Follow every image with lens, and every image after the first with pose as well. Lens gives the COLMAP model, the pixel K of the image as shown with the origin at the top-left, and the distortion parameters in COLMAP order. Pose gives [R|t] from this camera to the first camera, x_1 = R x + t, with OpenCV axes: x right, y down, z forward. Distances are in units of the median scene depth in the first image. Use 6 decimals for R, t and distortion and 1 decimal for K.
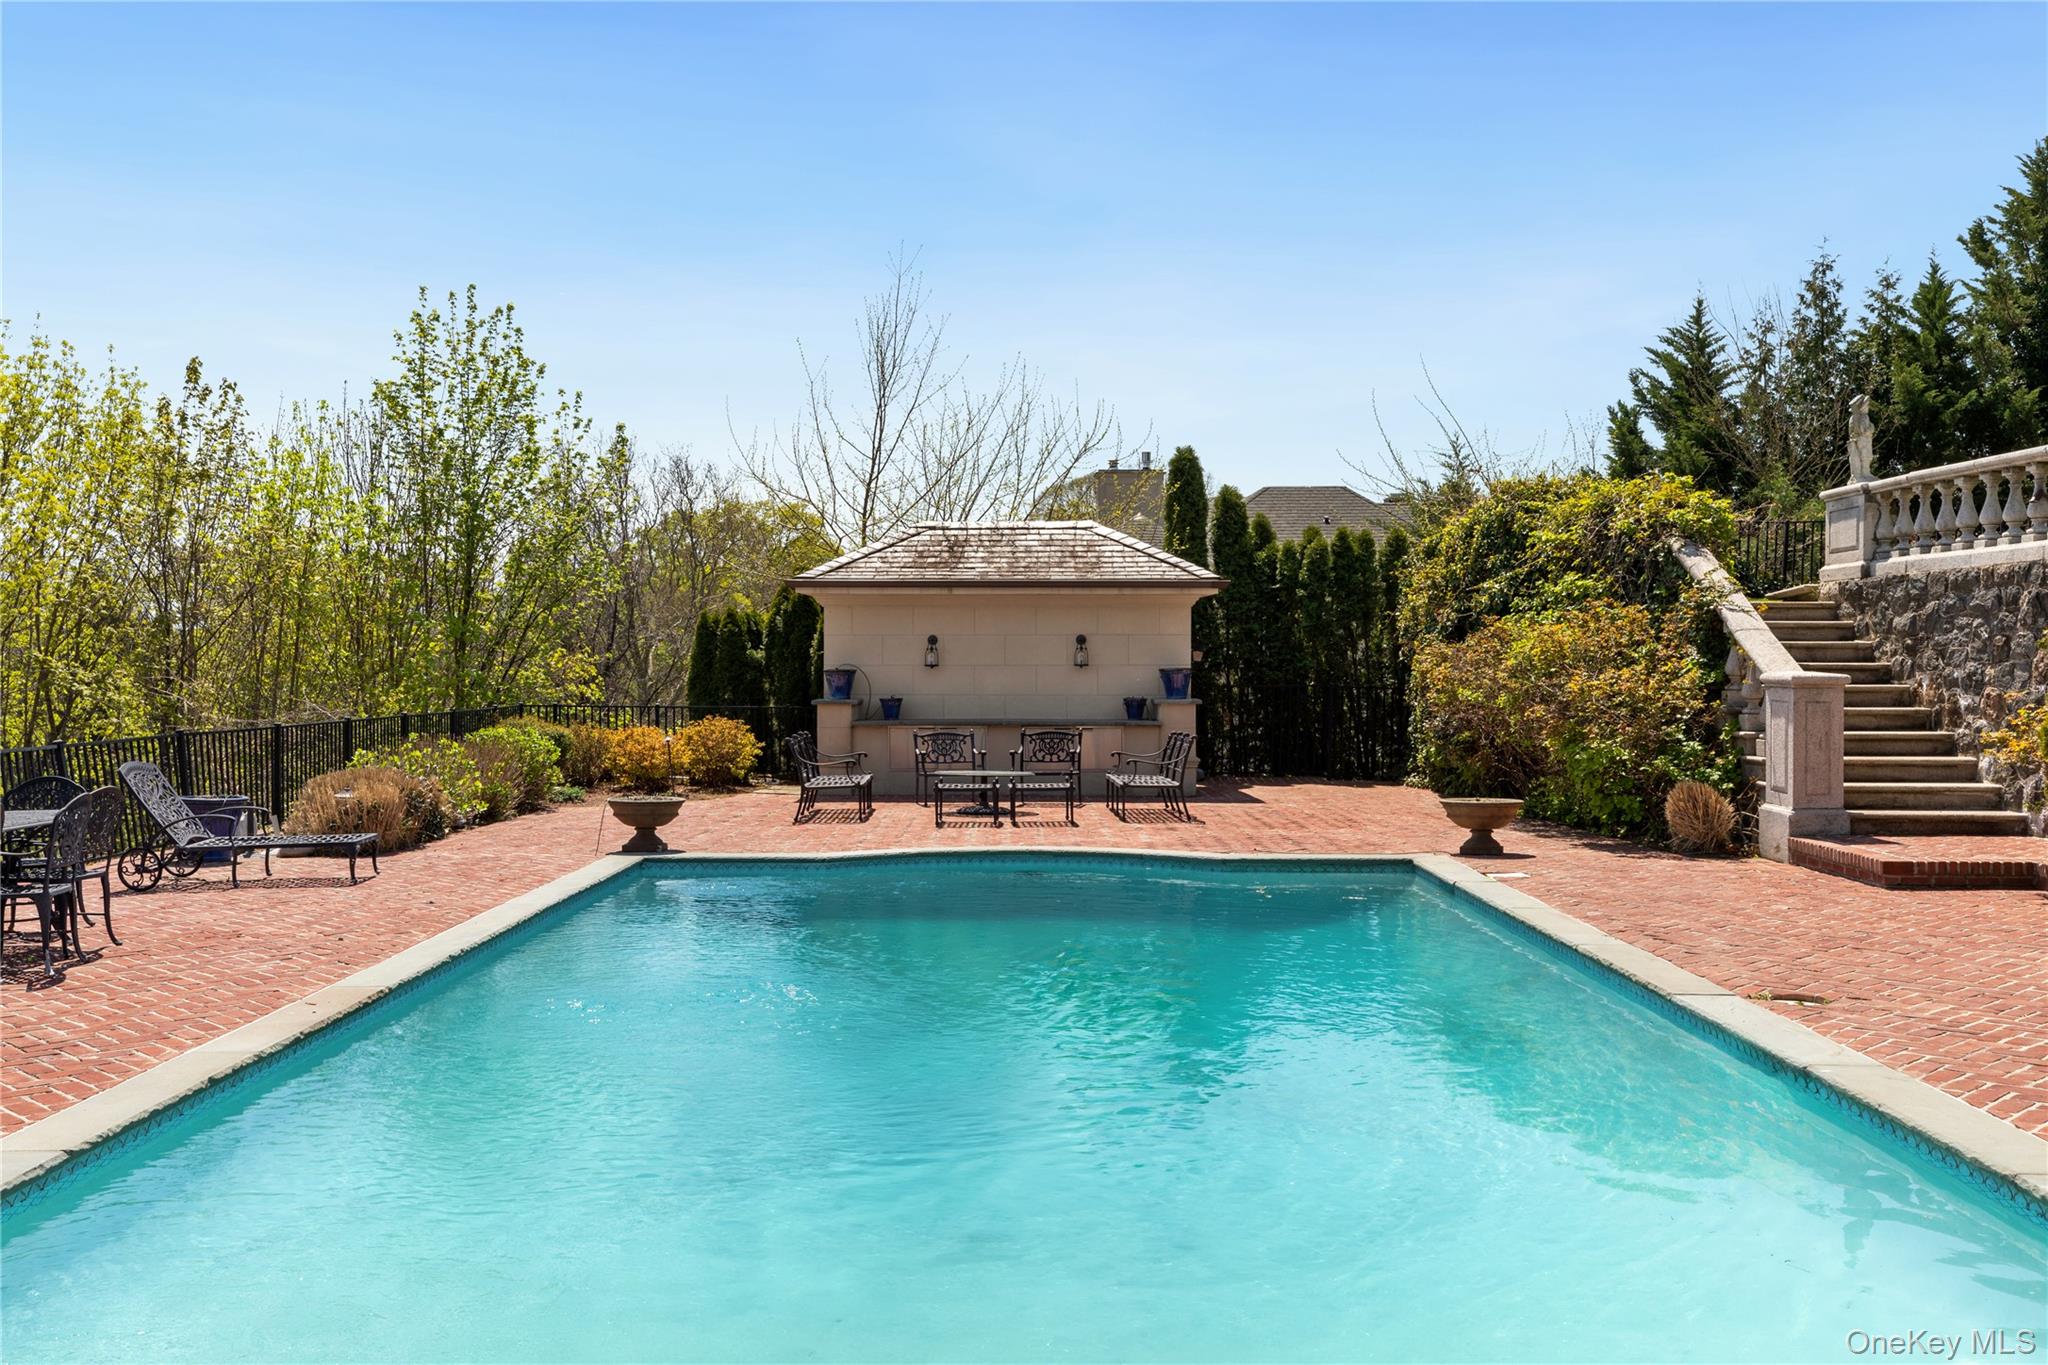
lens RADIAL K [[1829.7, 0, 1024.0], [0, 1829.7, 682.5], [0, 0, 1]] dist [-0.002109, -0.000367]
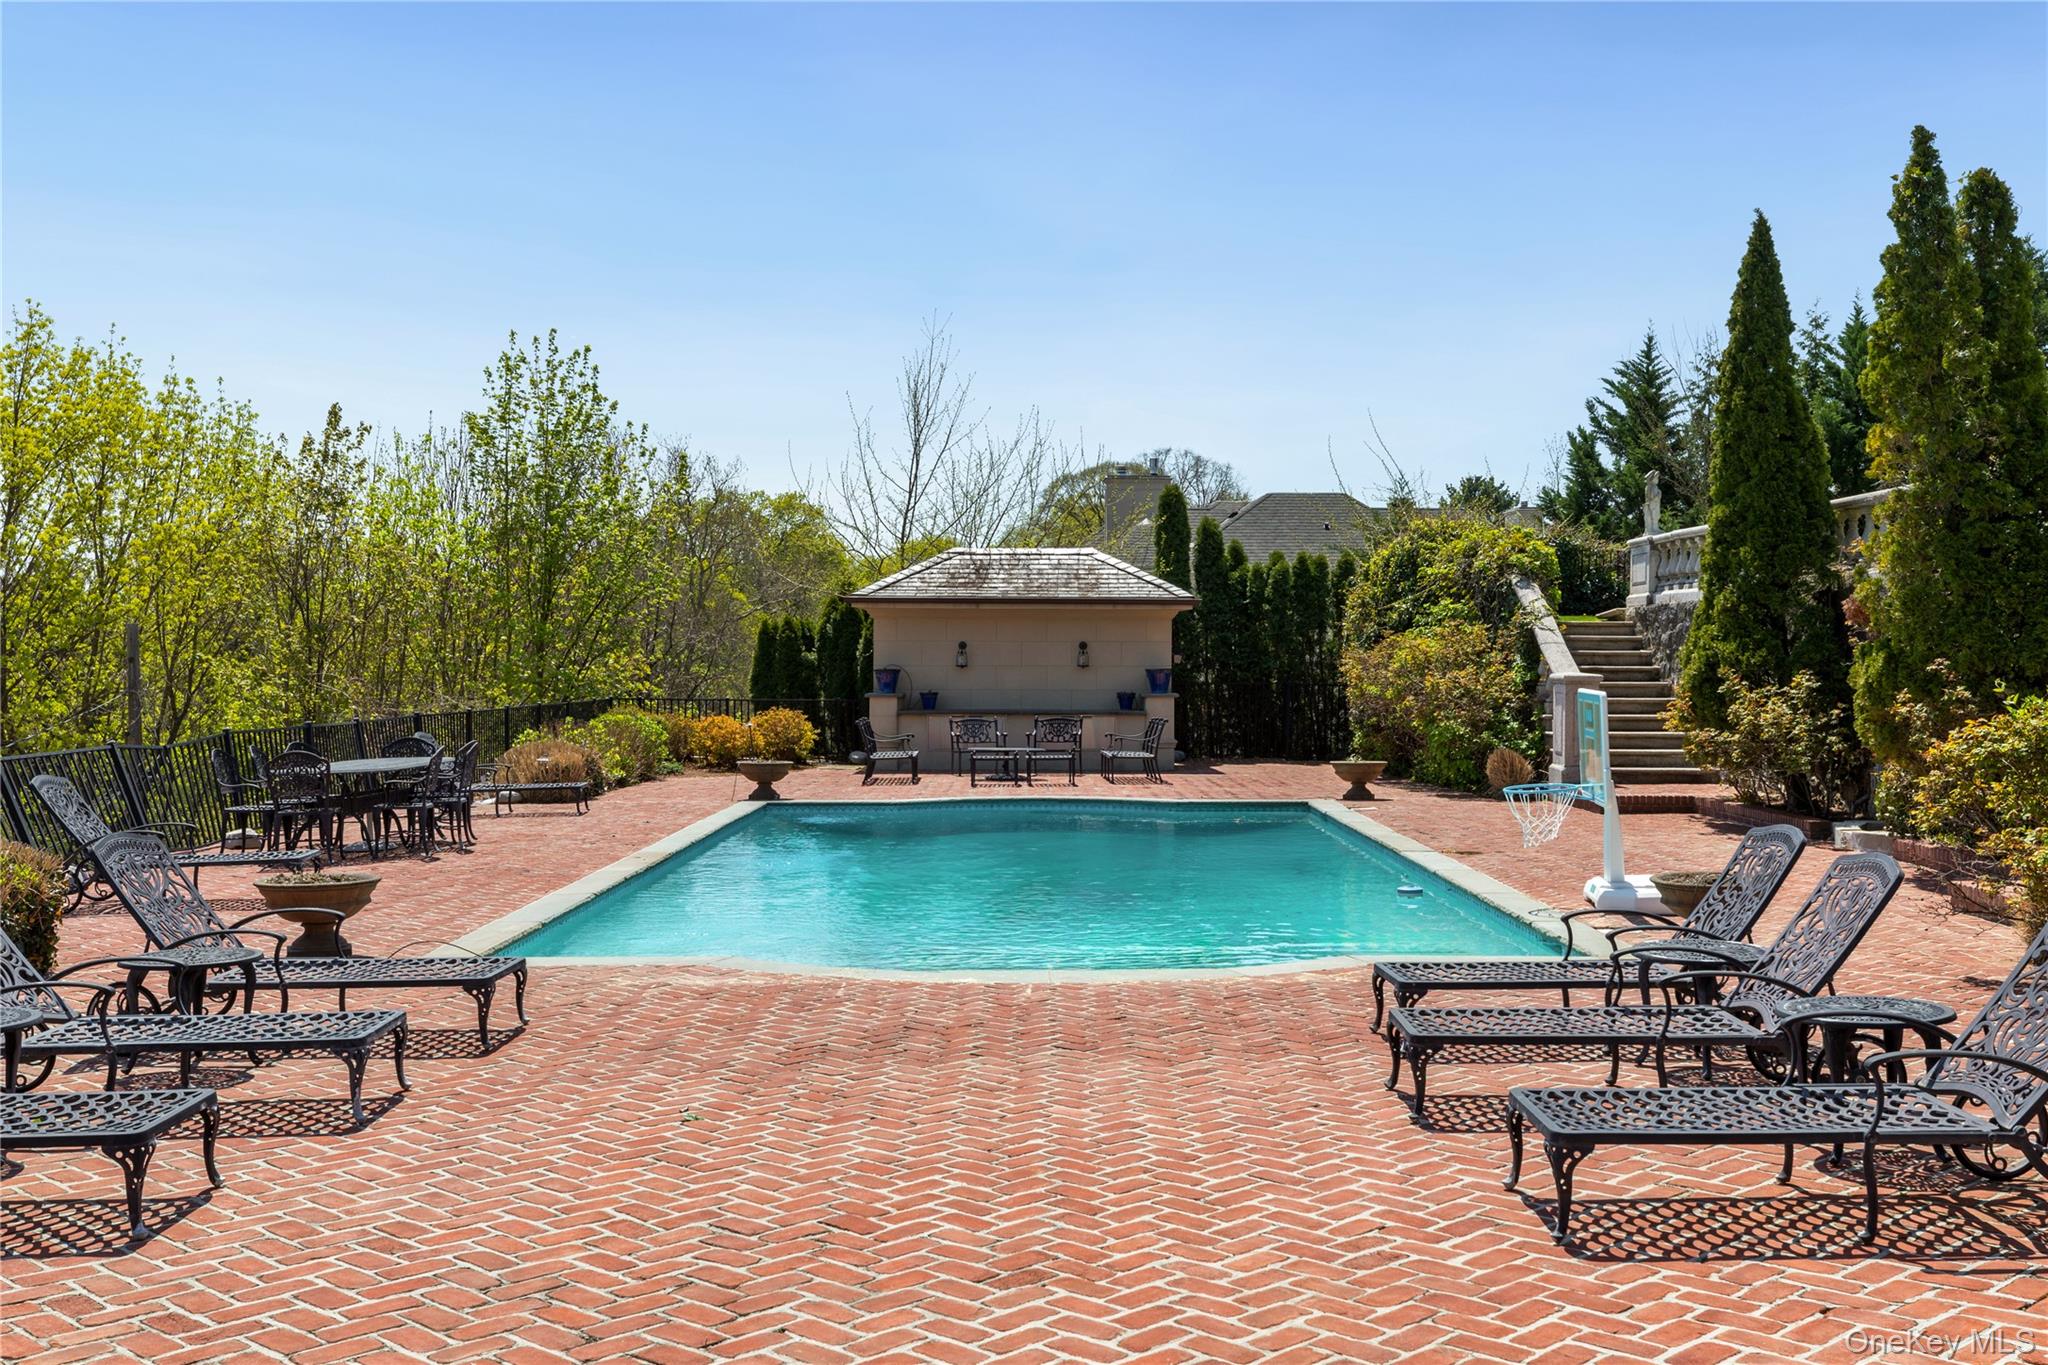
lens RADIAL K [[2062.6, 0, 949.3], [0, 2062.6, 686.4], [0, 0, 1]] dist [0.088479, -0.006414]
pose [[0.999208, 0.003305, -0.039648, -0.003786], [-0.003251, 0.999994, 0.001423, 0.002591], [0.039653, -0.001293, 0.999213, -0.403434]]
